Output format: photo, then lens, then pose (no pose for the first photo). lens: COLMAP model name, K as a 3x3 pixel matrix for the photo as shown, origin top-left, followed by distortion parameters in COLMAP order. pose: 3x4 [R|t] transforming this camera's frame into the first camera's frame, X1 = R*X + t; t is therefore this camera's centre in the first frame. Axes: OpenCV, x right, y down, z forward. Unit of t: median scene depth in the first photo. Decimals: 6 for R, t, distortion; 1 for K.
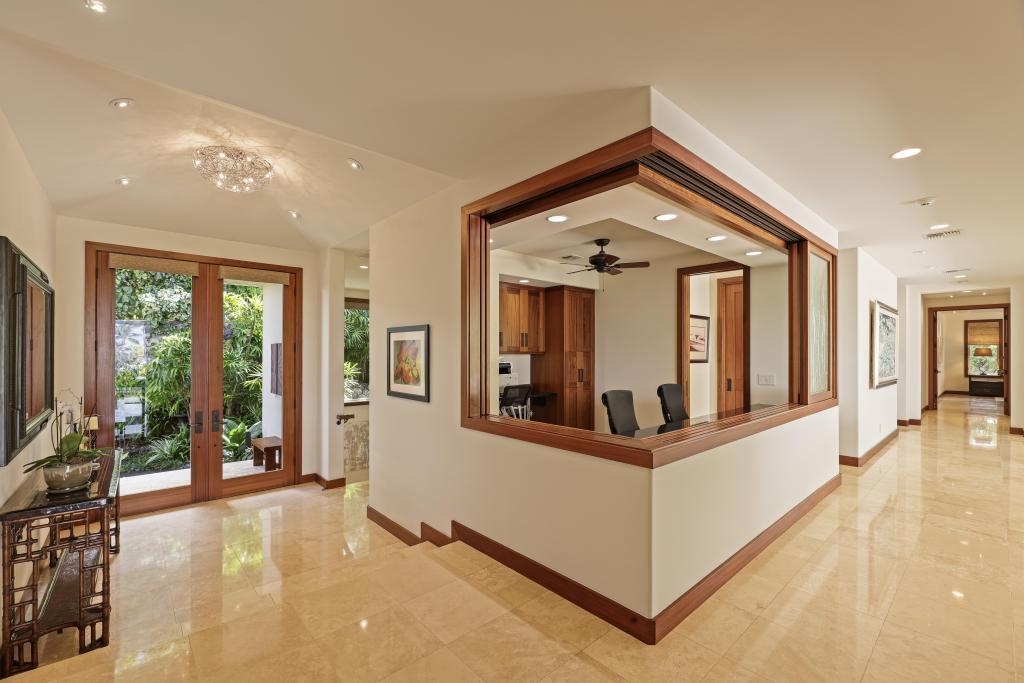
lens RADIAL K [[430.0, 0, 513.2], [0, 430.0, 352.9], [0, 0, 1]] dist [0.000161, 0.000040]
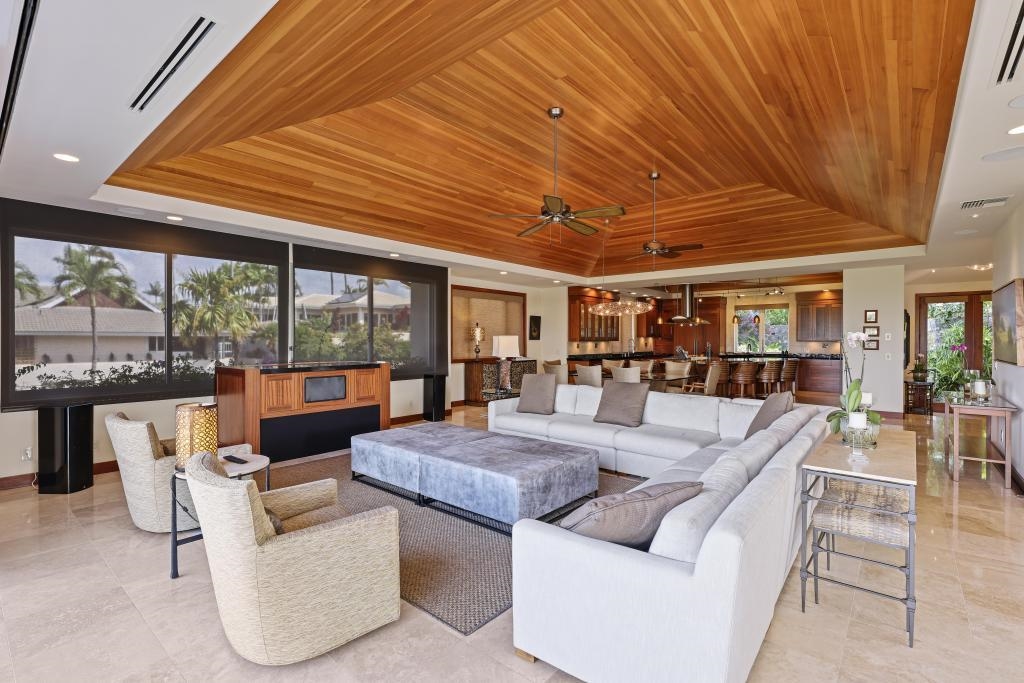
lens RADIAL K [[467.8, 0, 512.0], [0, 467.8, 341.5], [0, 0, 1]] dist [-0.002154, -0.000389]
pose [[0.136870, 0.003936, -0.990581, 0.685626], [-0.000903, 0.999992, 0.003849, -0.000769], [0.990589, 0.000368, 0.136873, -0.849296]]
